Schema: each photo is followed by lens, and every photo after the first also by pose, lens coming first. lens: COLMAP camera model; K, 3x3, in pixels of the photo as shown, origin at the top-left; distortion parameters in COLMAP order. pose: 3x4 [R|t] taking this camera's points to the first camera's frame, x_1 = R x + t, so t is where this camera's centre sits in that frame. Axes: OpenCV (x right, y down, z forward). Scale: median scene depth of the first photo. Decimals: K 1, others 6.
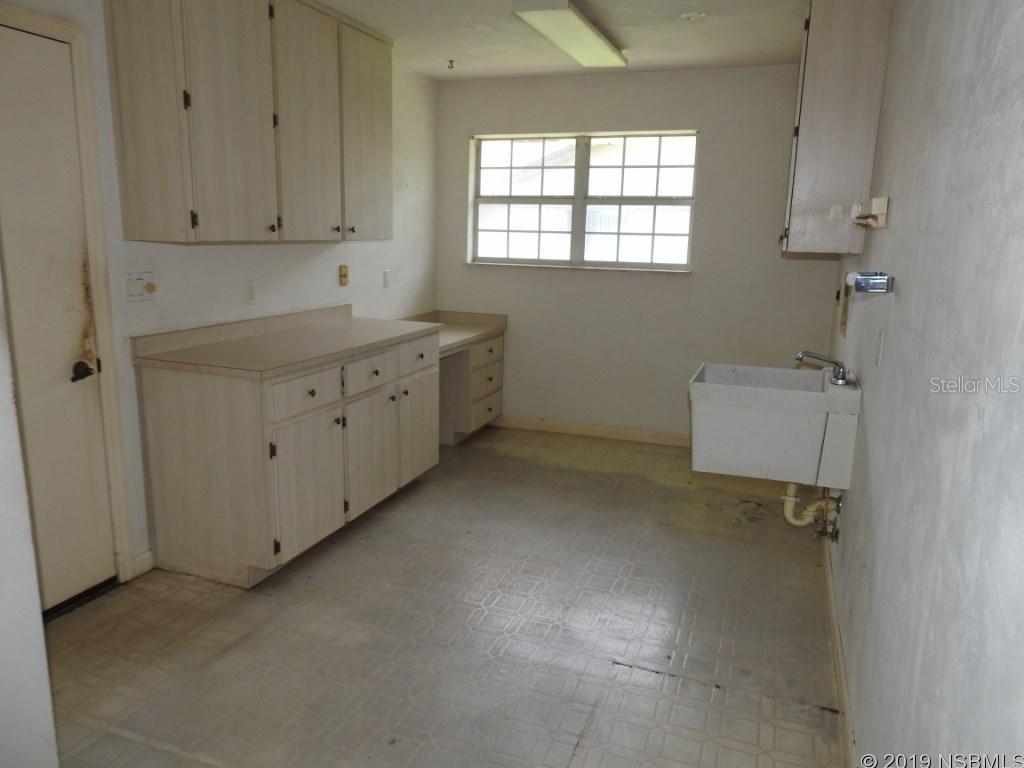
lens RADIAL K [[732.8, 0, 512.8], [0, 732.8, 381.7], [0, 0, 1]] dist [0.003674, -0.005849]
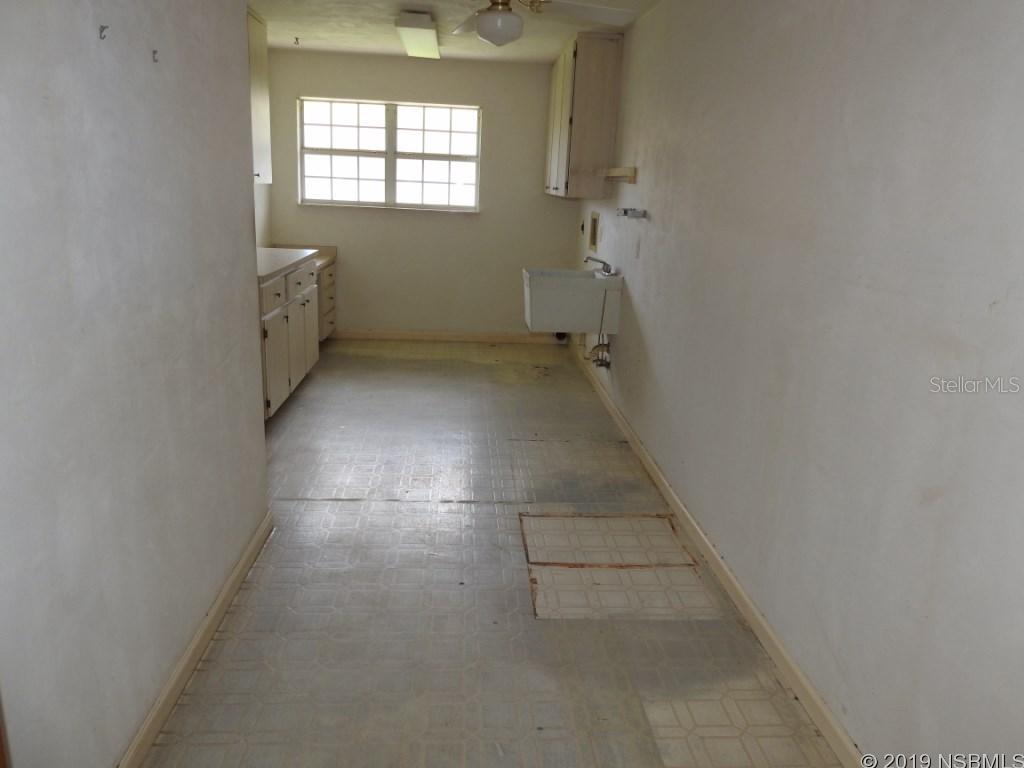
lens RADIAL K [[732.8, 0, 518.4], [0, 732.8, 384.9], [0, 0, 1]] dist [0.003674, -0.005849]
pose [[0.910176, -0.088424, 0.404674, -0.258410], [0.059126, 0.994680, 0.084361, 0.056585], [-0.409981, -0.052856, 0.910561, -0.274714]]
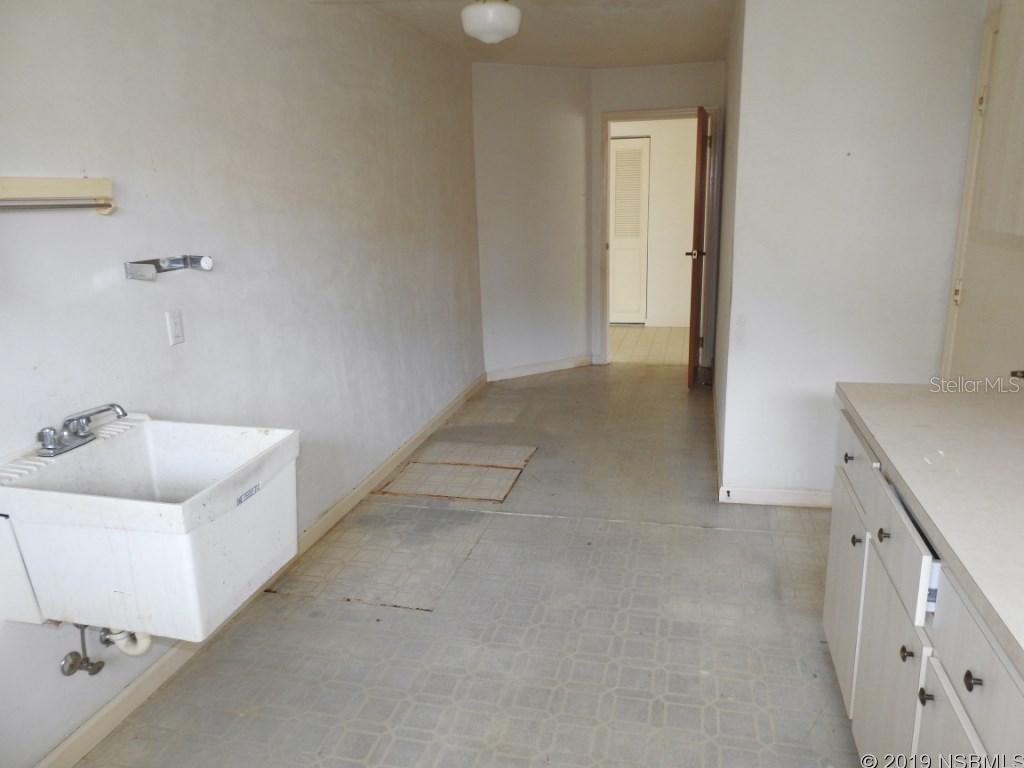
lens RADIAL K [[732.8, 0, 512.0], [0, 732.8, 383.4], [0, 0, 1]] dist [0.003674, -0.005849]
pose [[-0.994005, 0.040224, -0.101667, 0.058328], [-0.008867, 0.897149, 0.441640, -0.202909], [0.108975, 0.439893, -0.891414, 0.919157]]
